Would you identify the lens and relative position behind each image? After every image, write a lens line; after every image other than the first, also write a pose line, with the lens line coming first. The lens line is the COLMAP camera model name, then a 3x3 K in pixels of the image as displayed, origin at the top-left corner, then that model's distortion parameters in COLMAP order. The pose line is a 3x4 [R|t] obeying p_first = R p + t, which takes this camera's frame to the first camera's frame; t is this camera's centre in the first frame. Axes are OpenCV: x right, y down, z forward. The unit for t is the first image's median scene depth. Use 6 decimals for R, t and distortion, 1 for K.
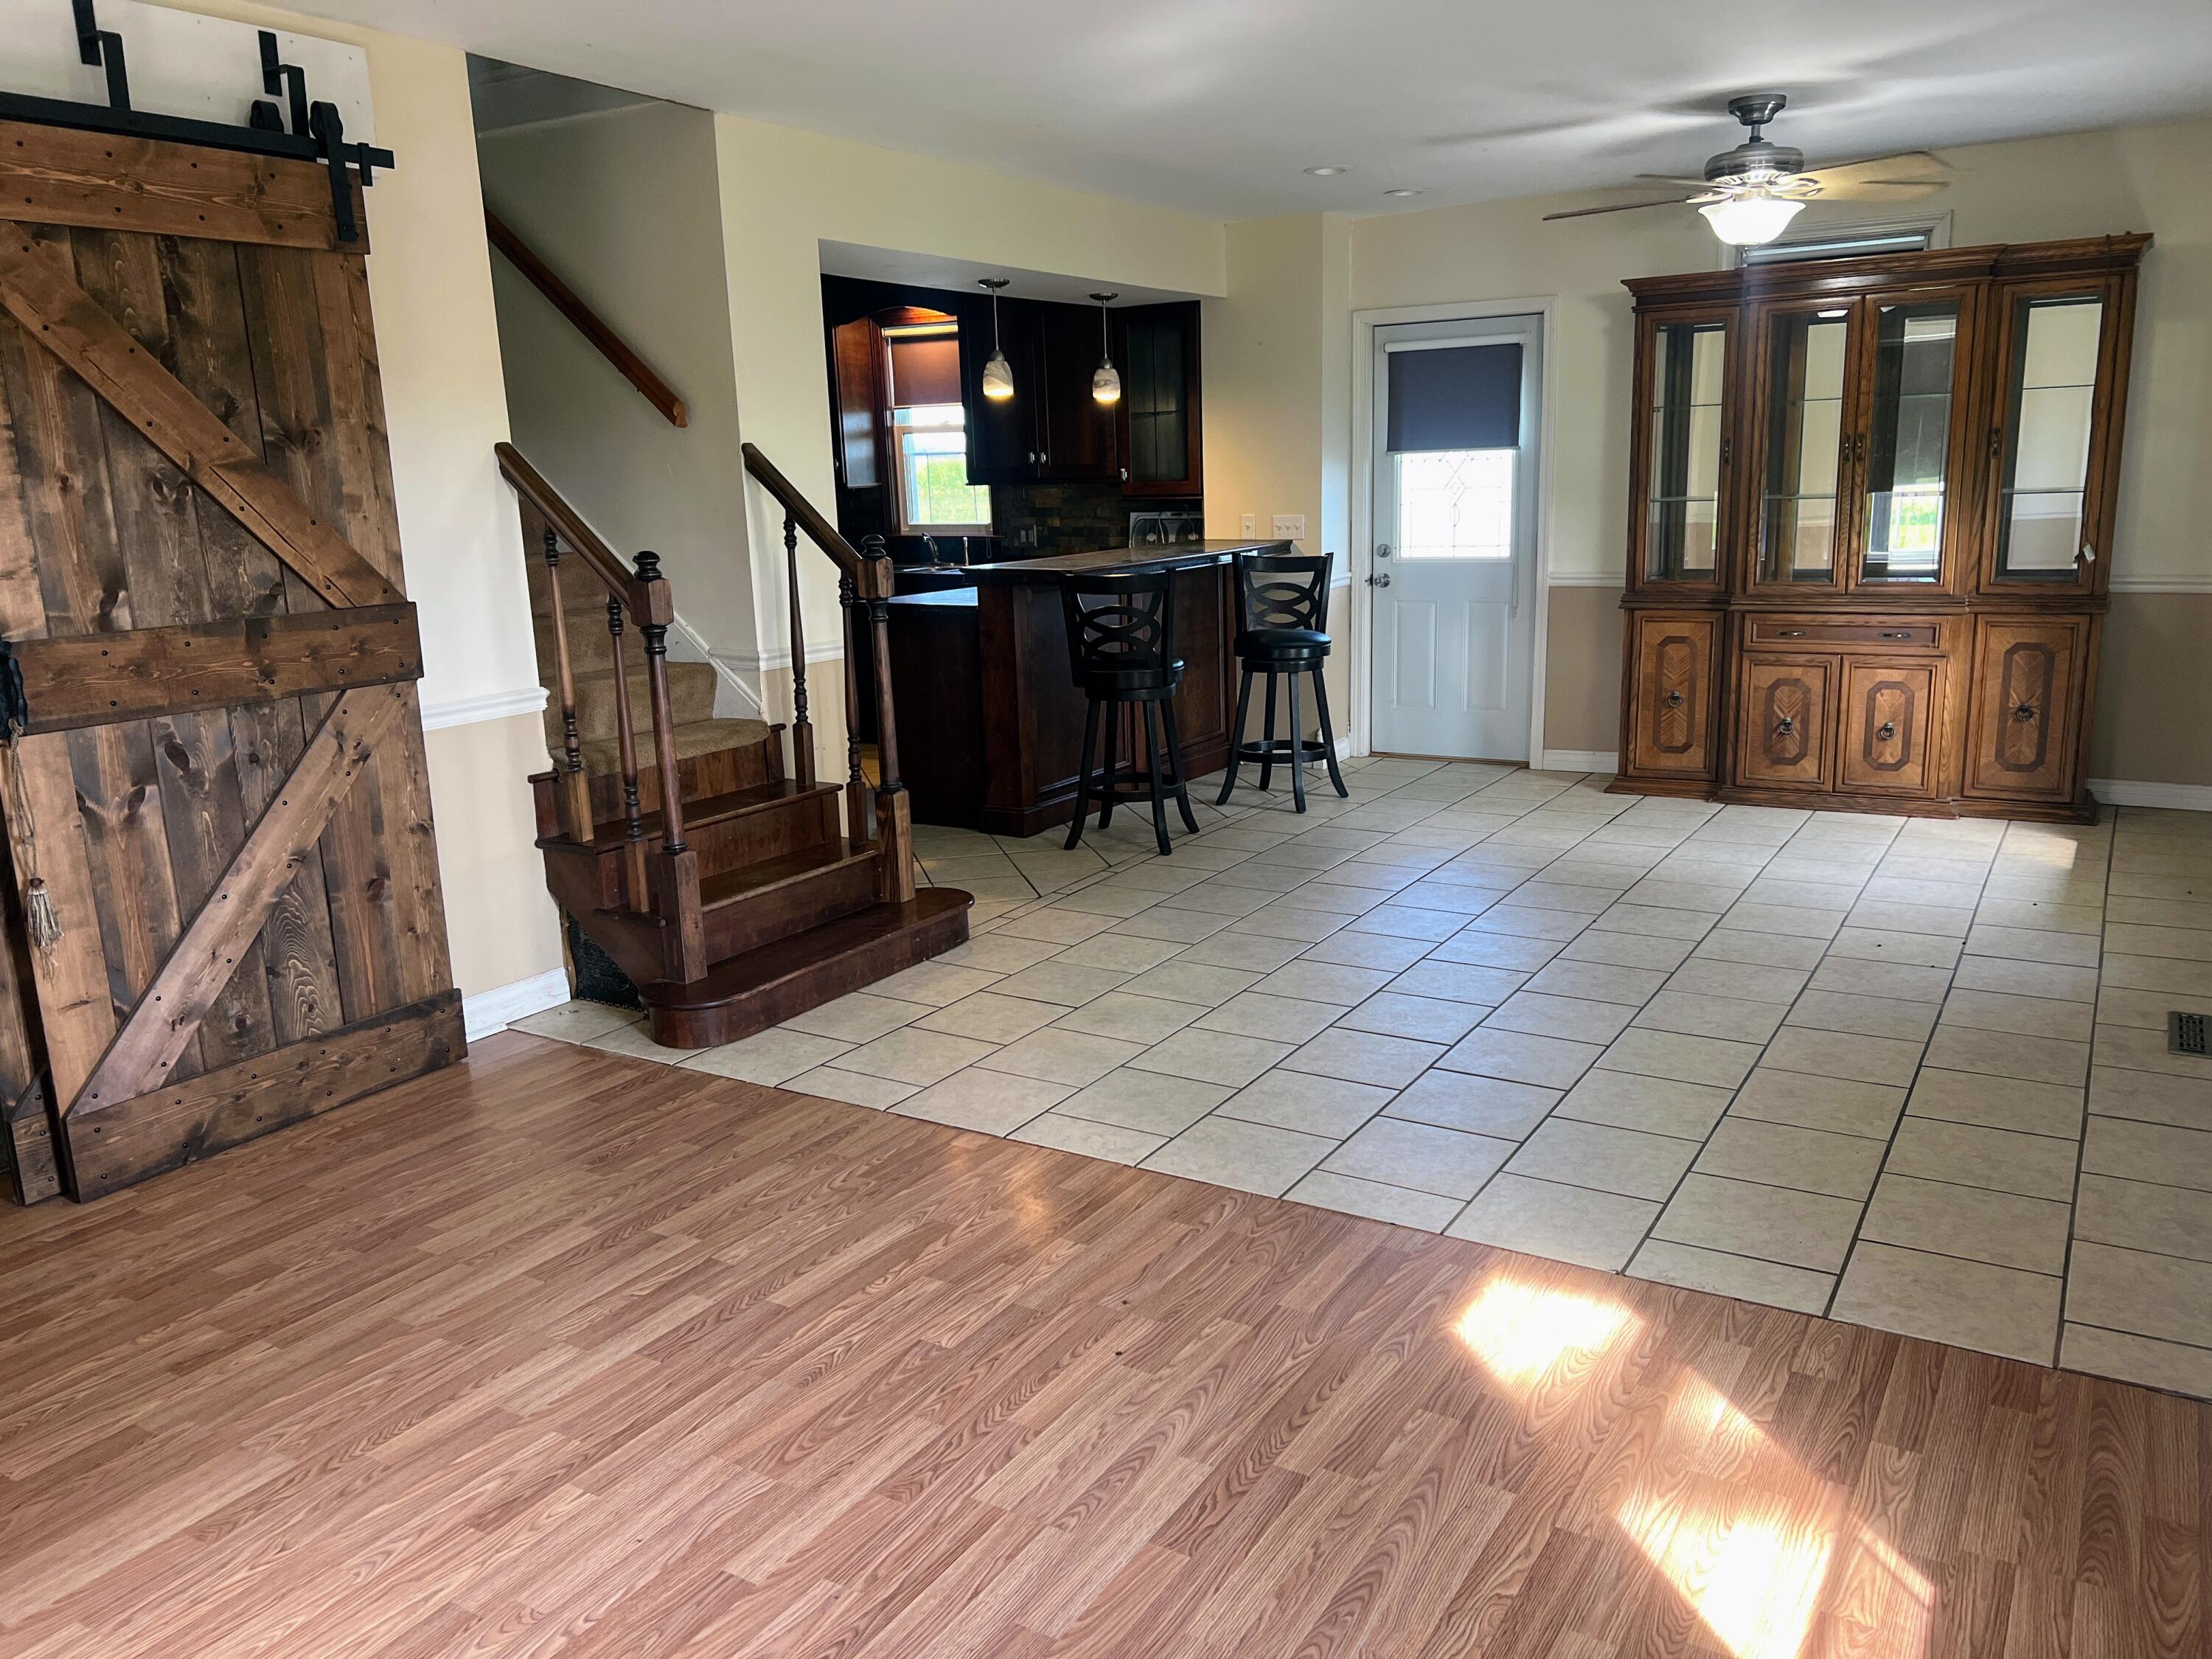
lens RADIAL K [[1659.5, 0, 1111.7], [0, 1659.5, 836.3], [0, 0, 1]] dist [0.059251, -0.071734]
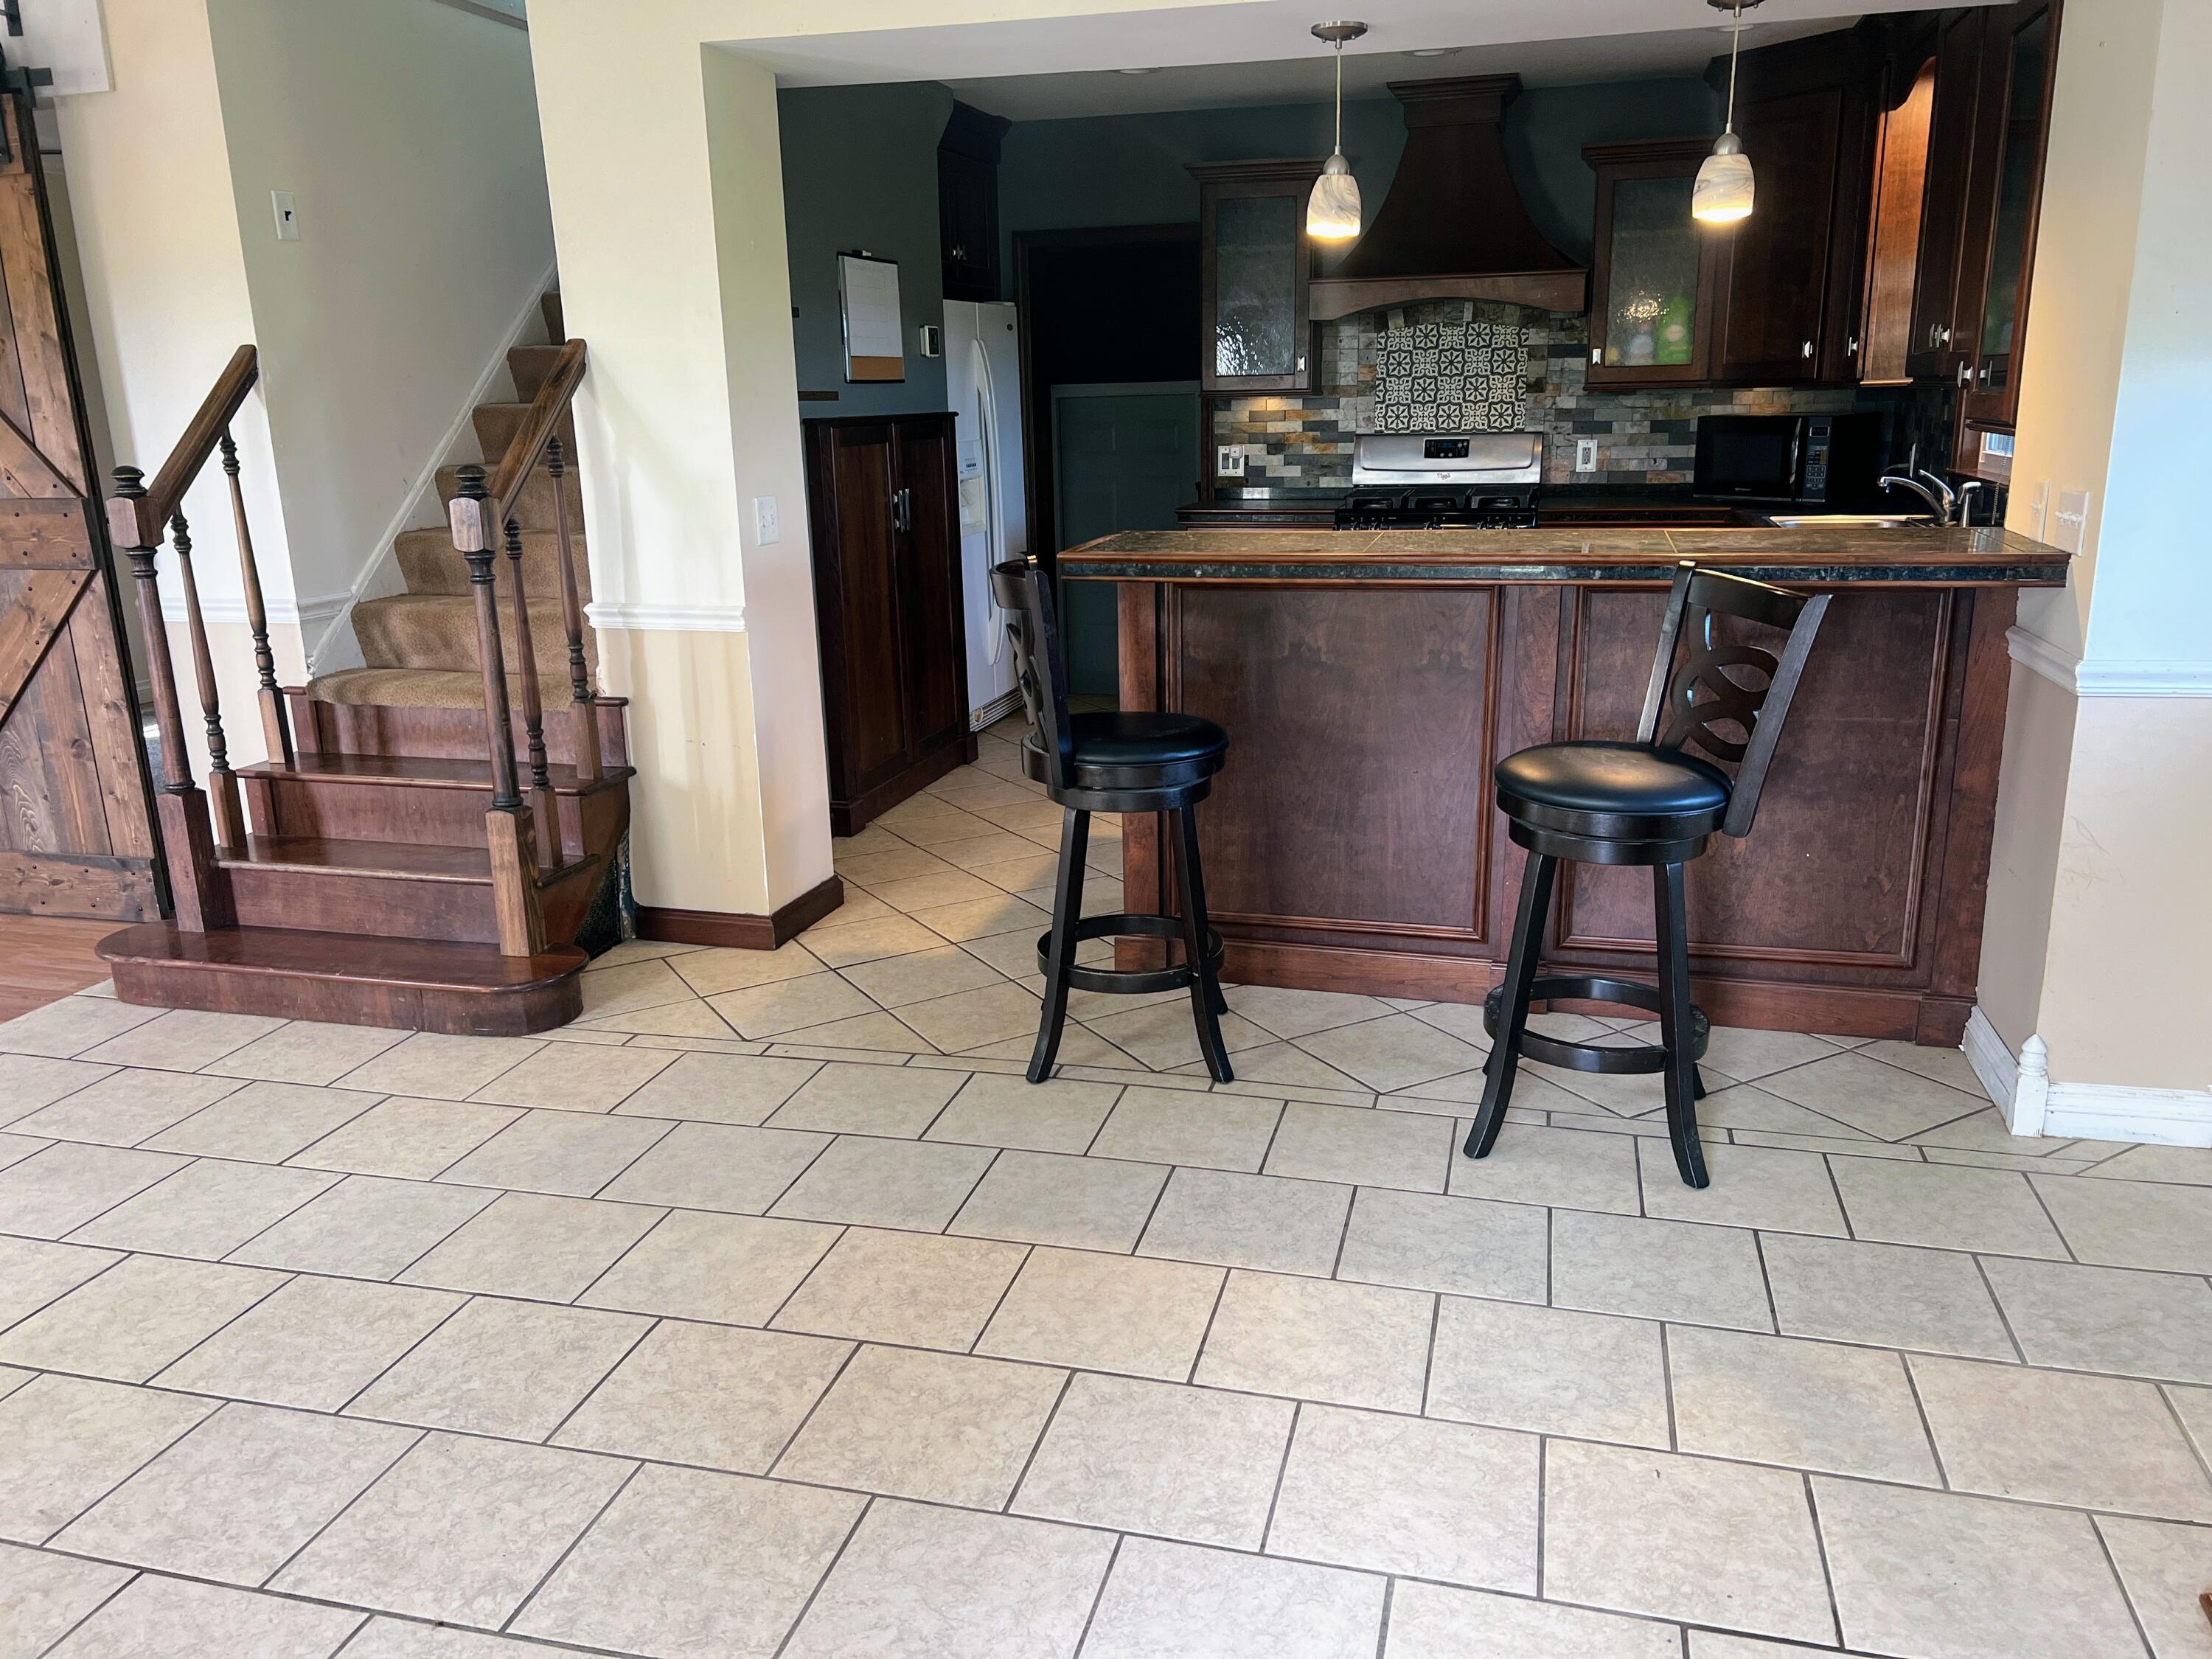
lens RADIAL K [[1659.5, 0, 1119.0], [0, 1659.5, 838.5], [0, 0, 1]] dist [0.059251, -0.071734]
pose [[0.285333, 0.274821, -0.918182, 0.935164], [-0.200694, 0.953902, 0.223145, -0.346878], [0.937180, 0.120603, 0.327334, 1.468899]]
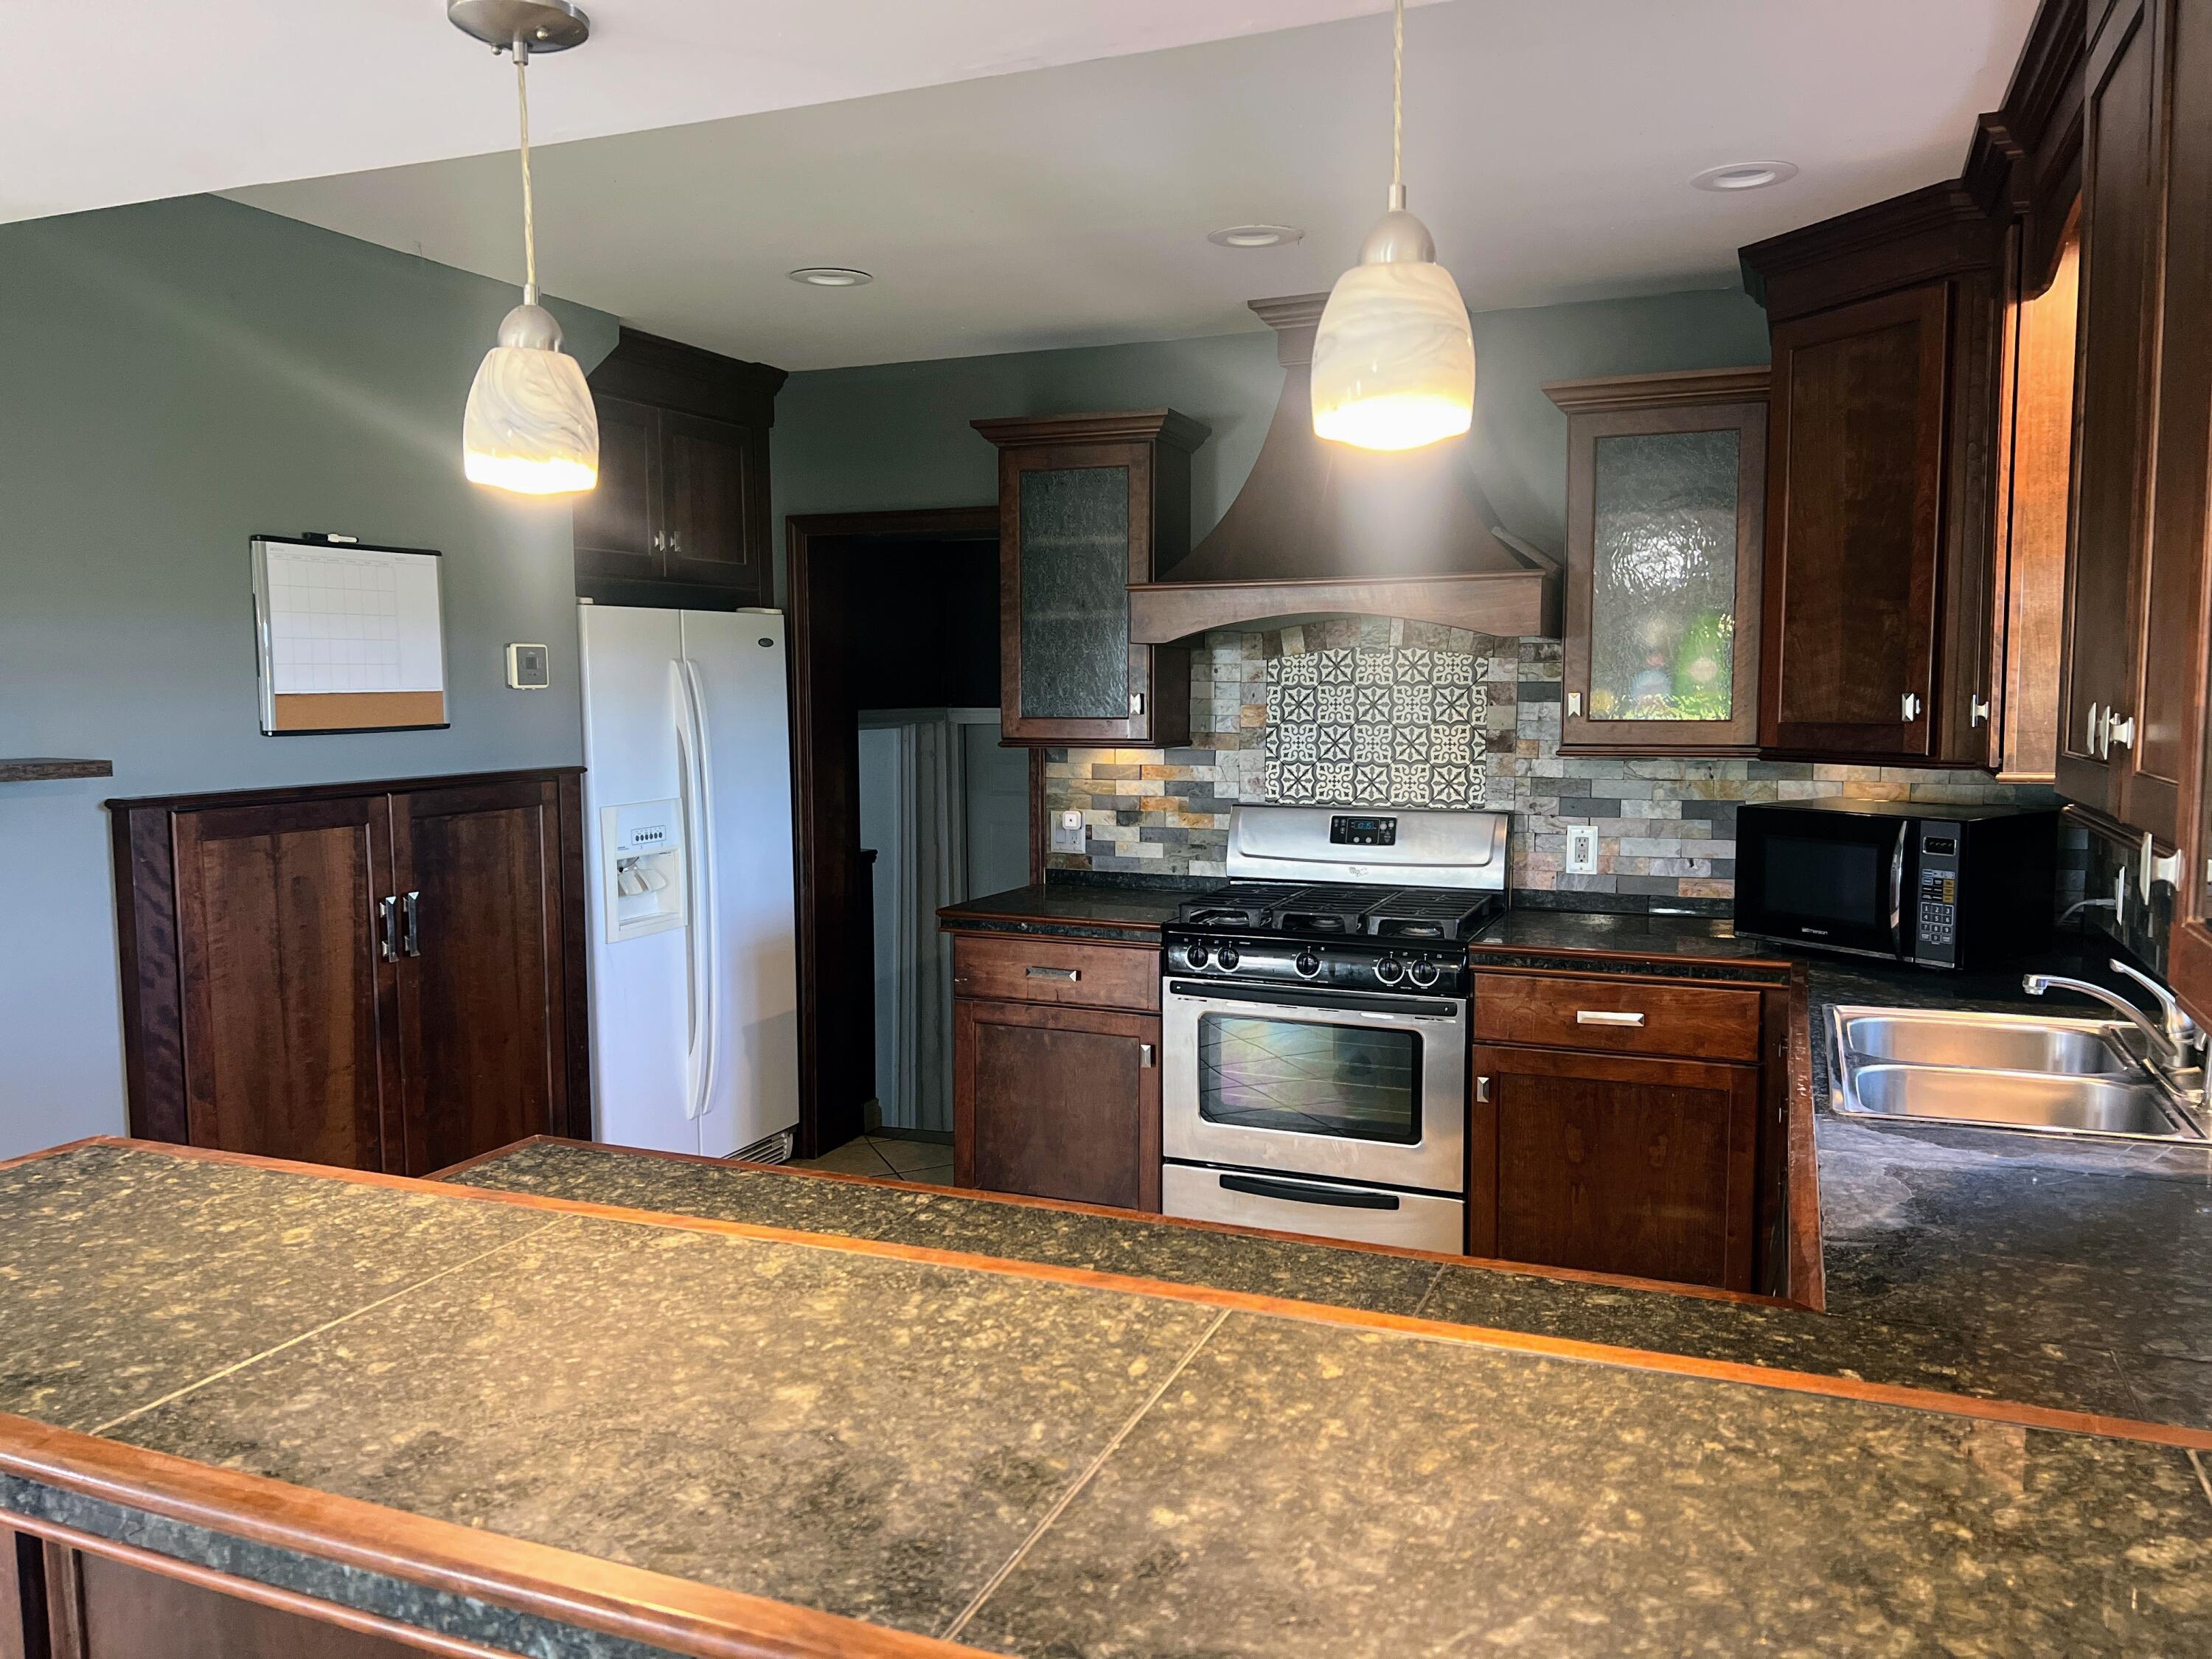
lens RADIAL K [[1659.5, 0, 1088.2], [0, 1659.5, 835.5], [0, 0, 1]] dist [0.059251, -0.071734]
pose [[0.141486, 0.121537, -0.982451, 0.356024], [-0.217913, 0.971915, 0.088851, -0.487316], [0.965658, 0.201517, 0.163997, 1.997328]]
